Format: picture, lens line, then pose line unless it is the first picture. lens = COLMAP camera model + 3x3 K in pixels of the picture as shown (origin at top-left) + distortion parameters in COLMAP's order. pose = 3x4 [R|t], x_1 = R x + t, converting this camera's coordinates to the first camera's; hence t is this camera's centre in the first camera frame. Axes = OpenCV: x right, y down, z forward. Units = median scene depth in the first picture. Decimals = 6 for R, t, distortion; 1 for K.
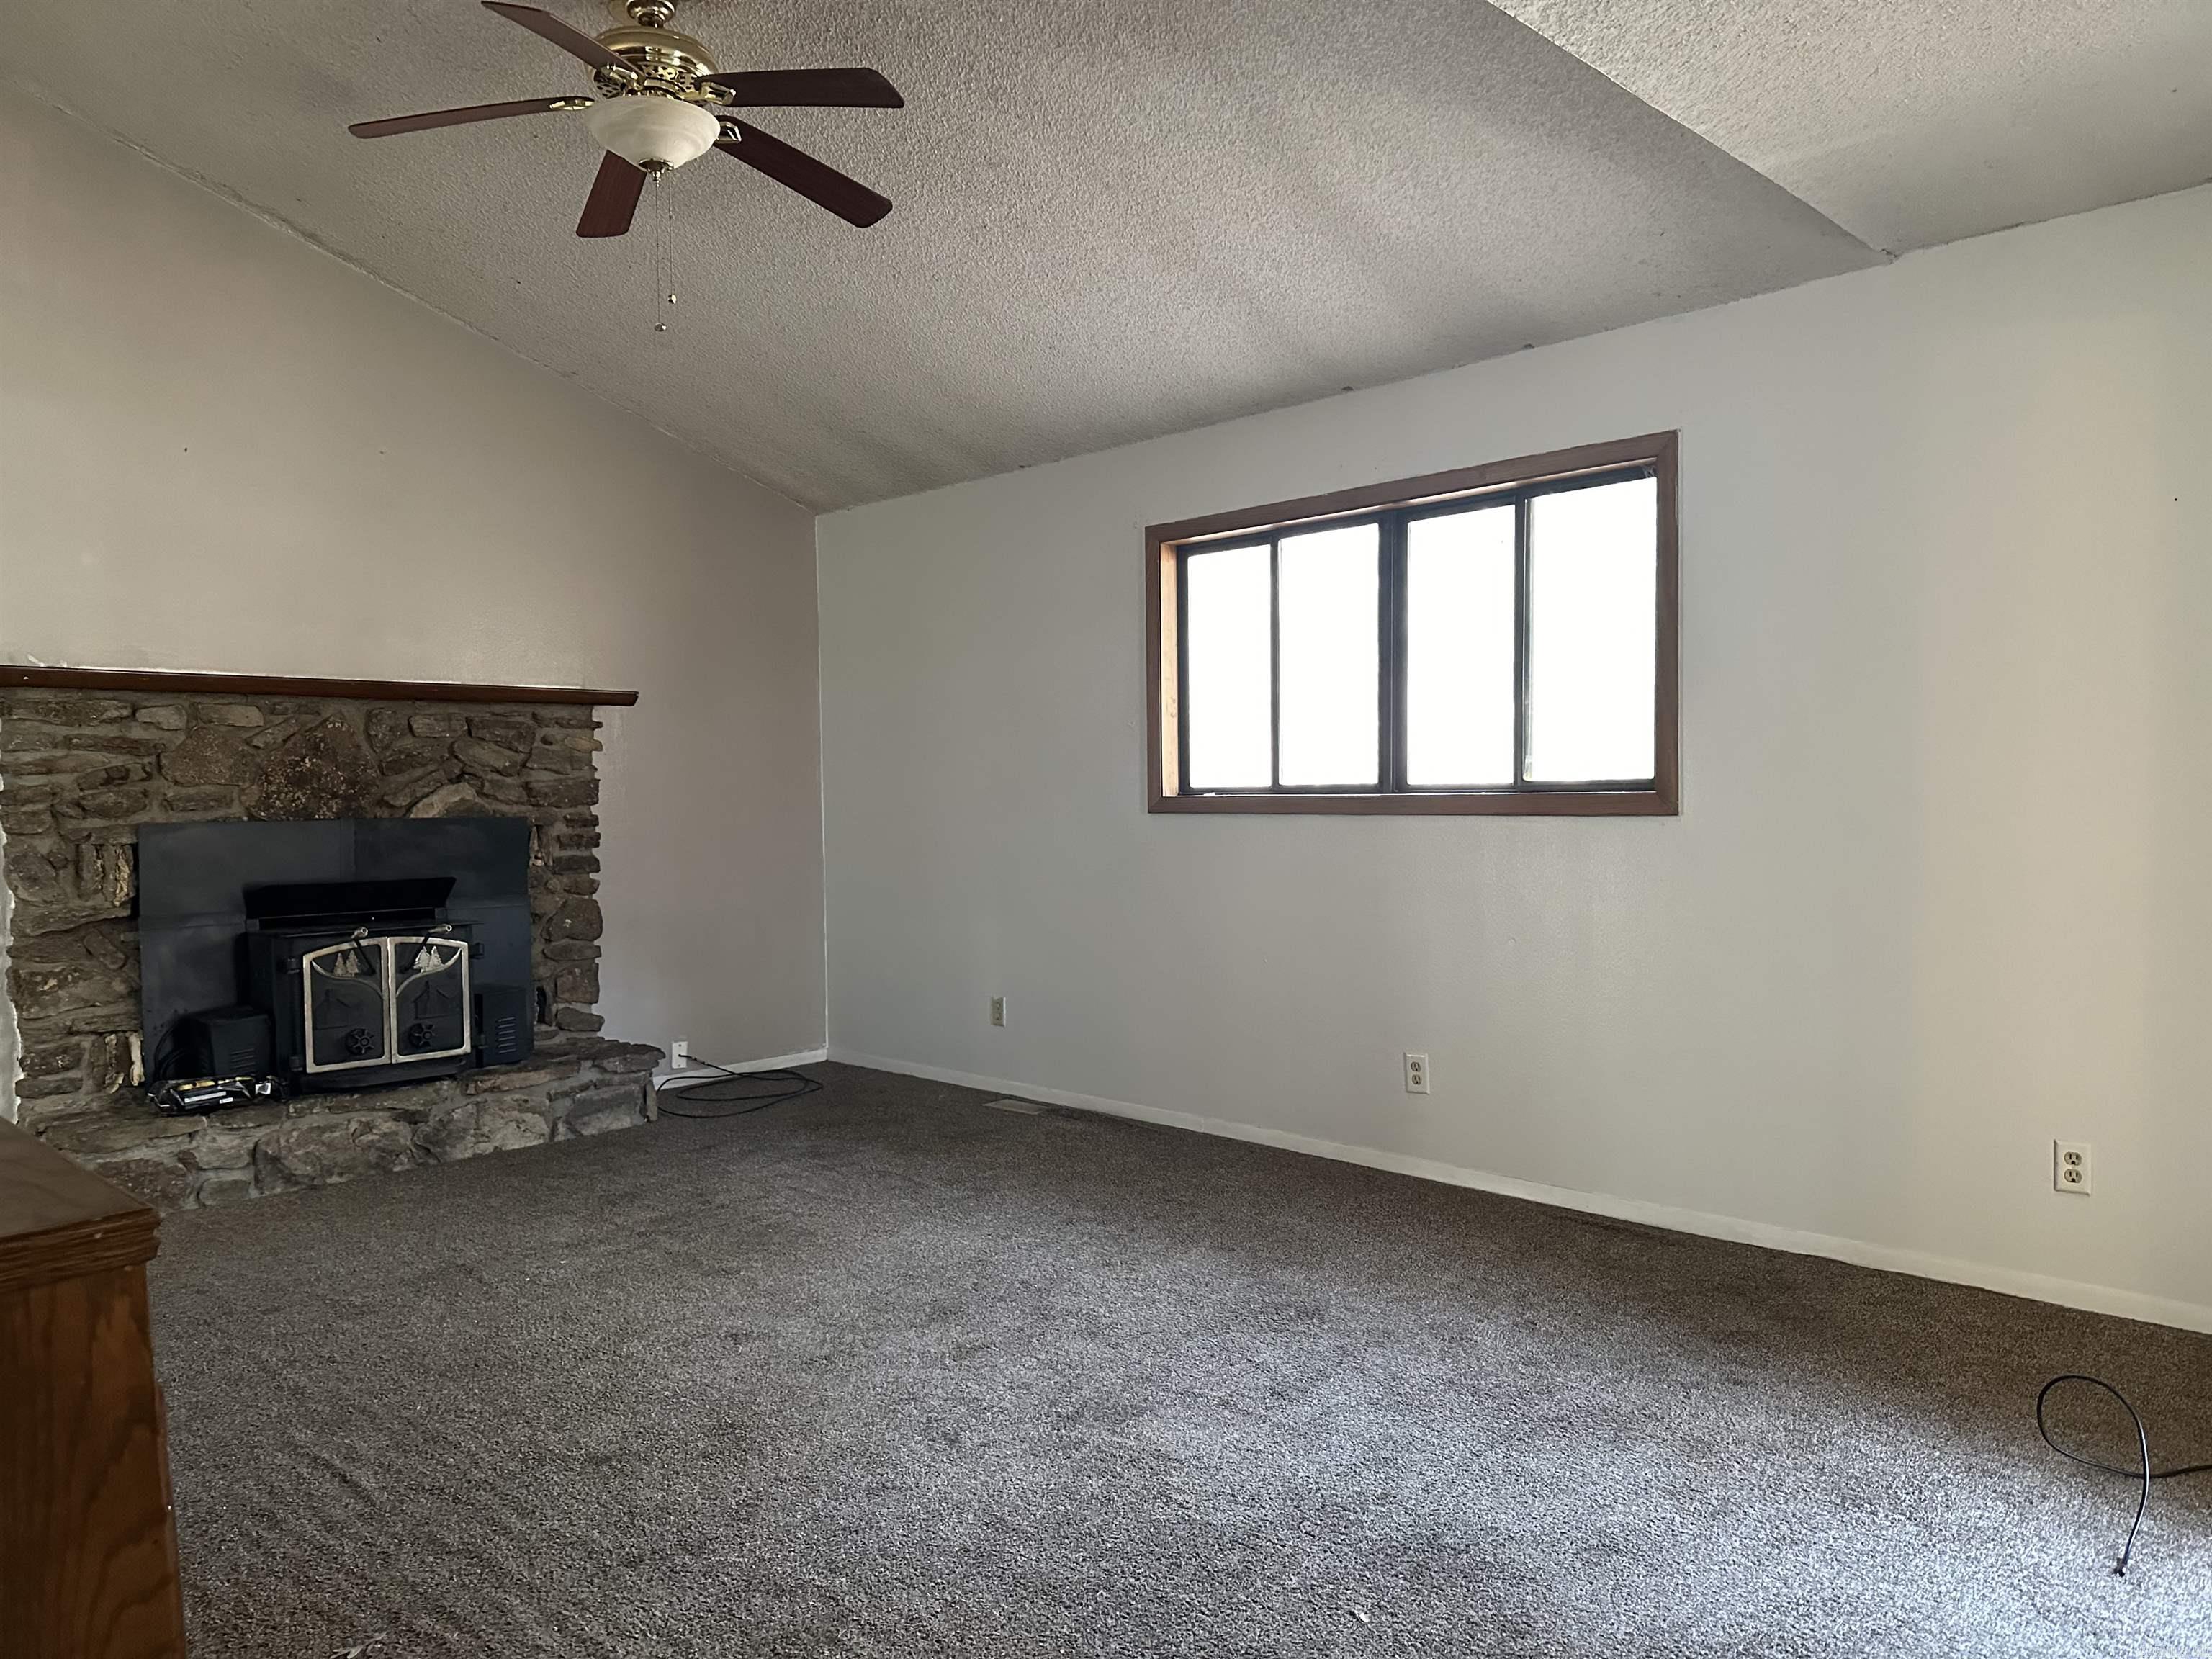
lens RADIAL K [[1565.7, 0, 1125.2], [0, 1565.7, 836.0], [0, 0, 1]] dist [0.034652, -0.052304]
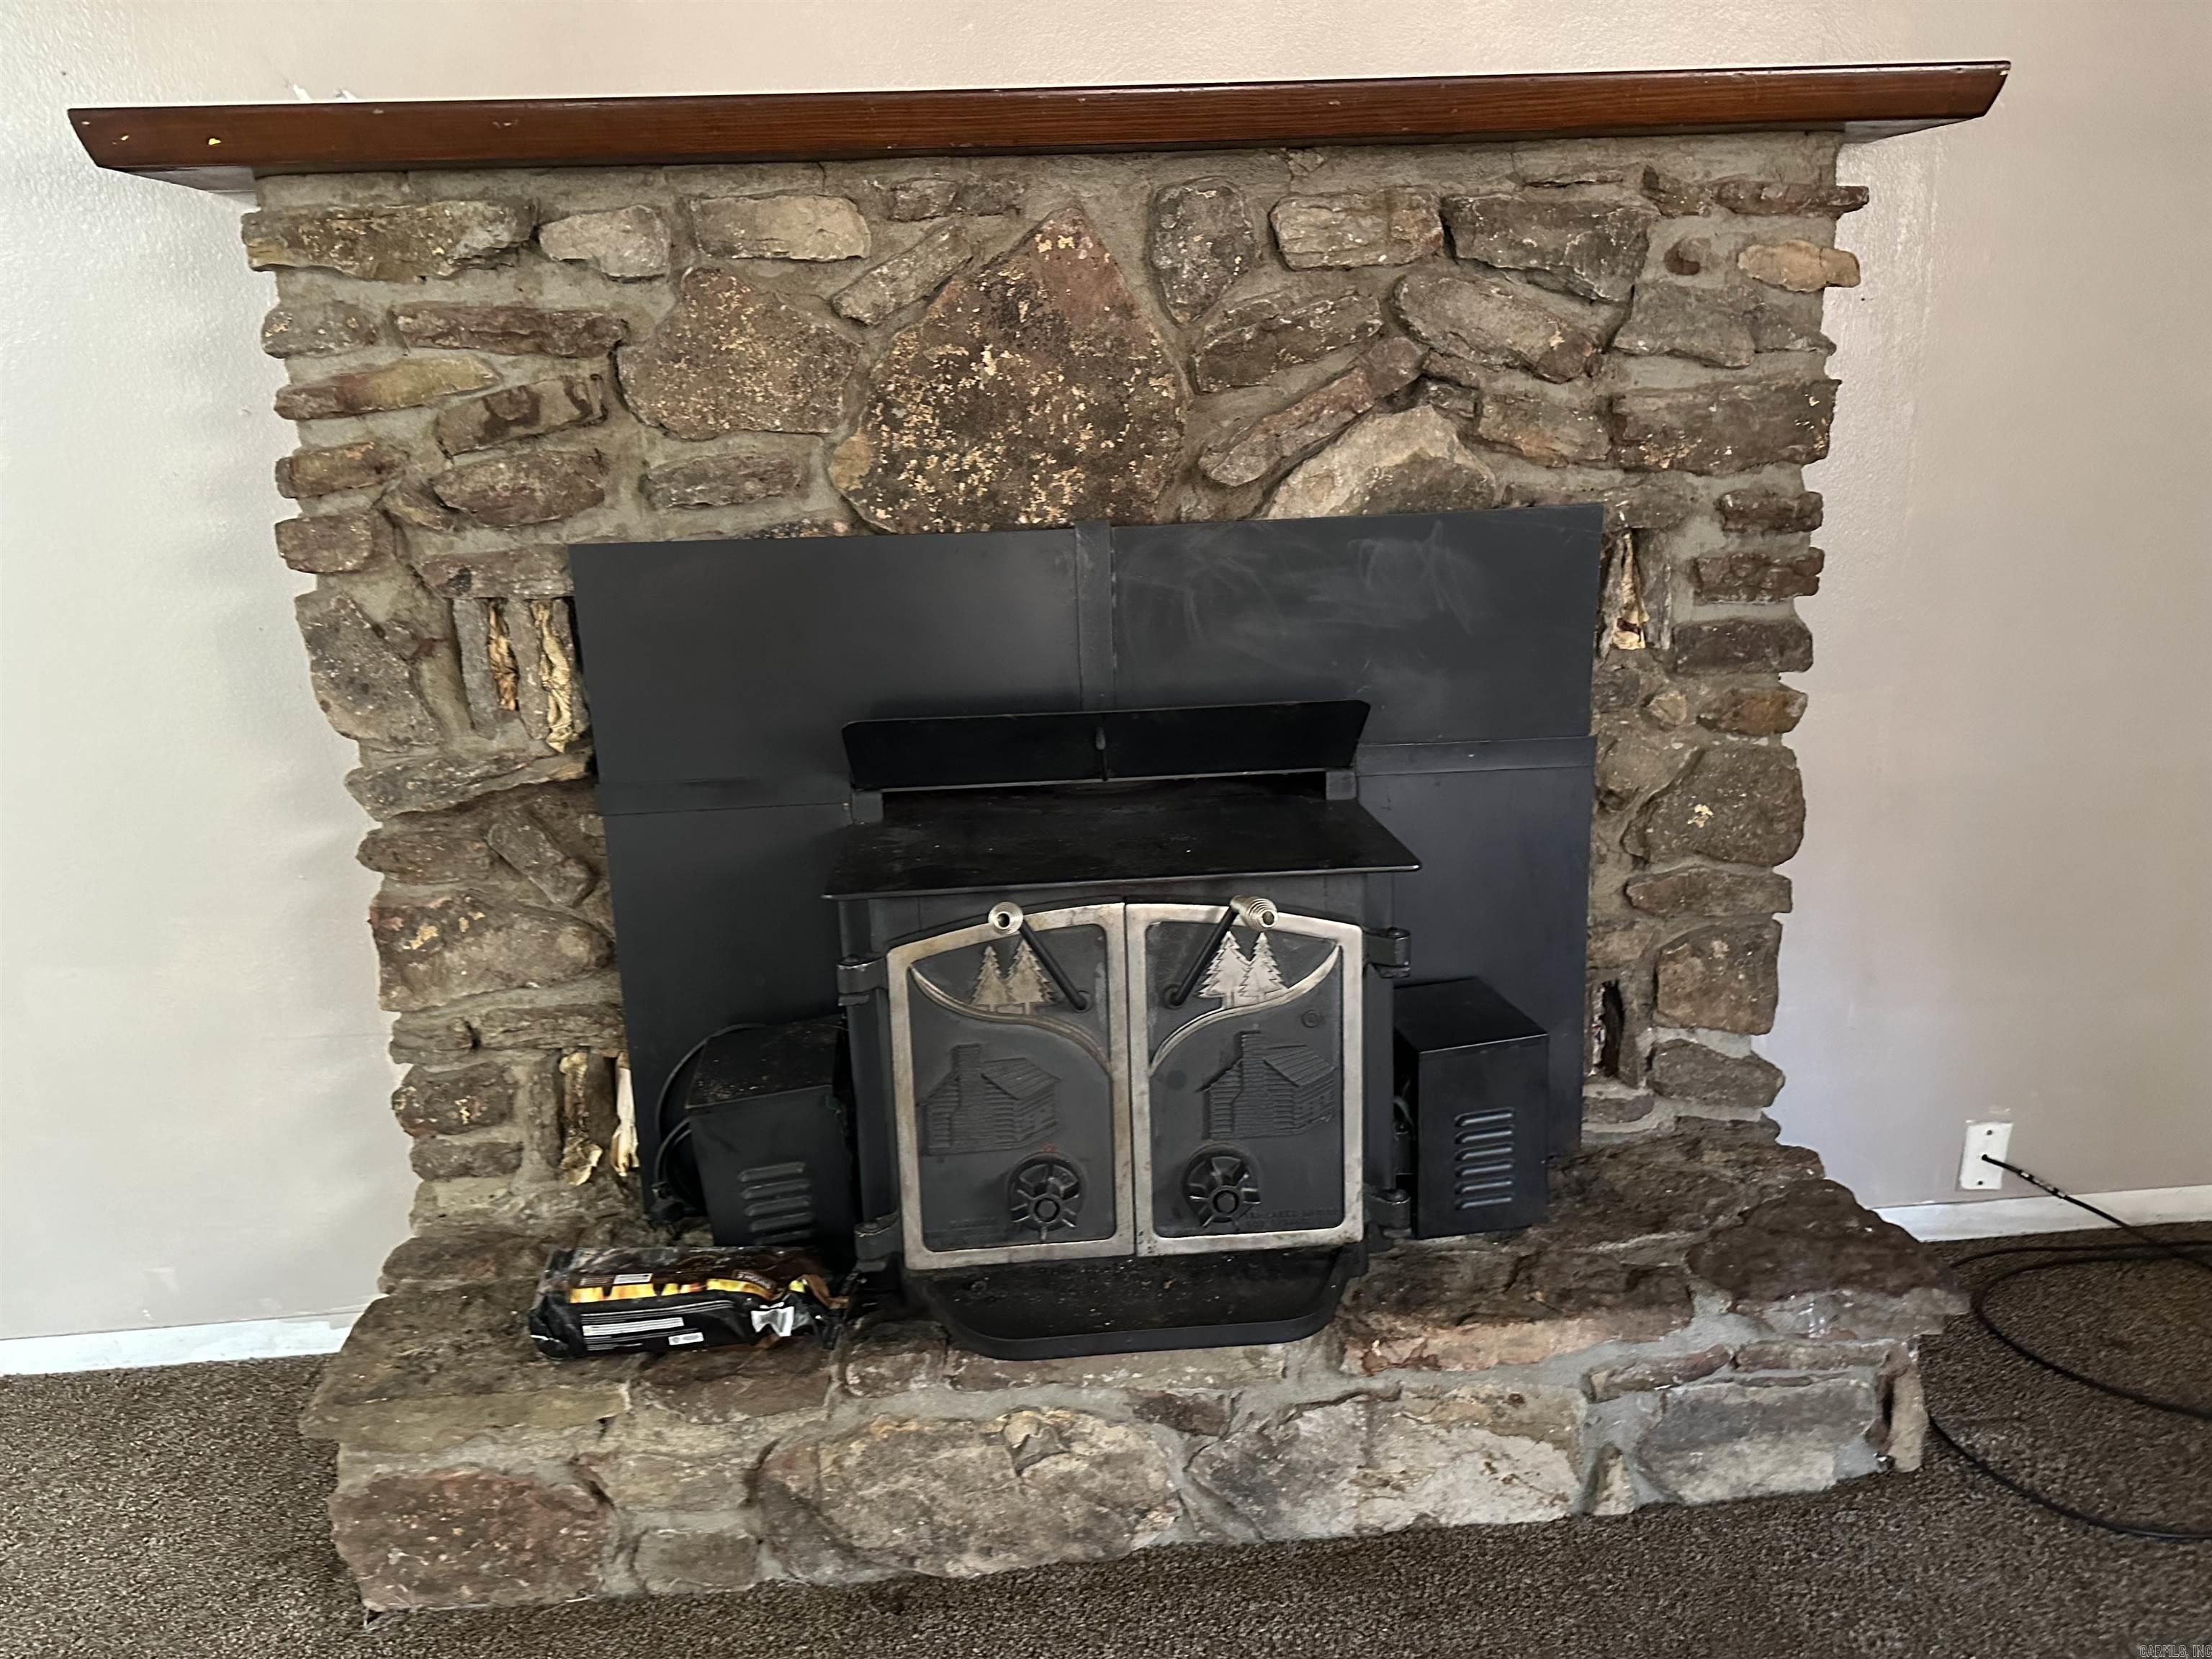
lens RADIAL K [[1565.7, 0, 1100.7], [0, 1565.7, 827.8], [0, 0, 1]] dist [0.034652, -0.052304]
pose [[0.742028, 0.151353, -0.653059, -0.257485], [0.006837, 0.972420, 0.233137, -0.027048], [0.670334, -0.177460, 0.720528, 0.752247]]
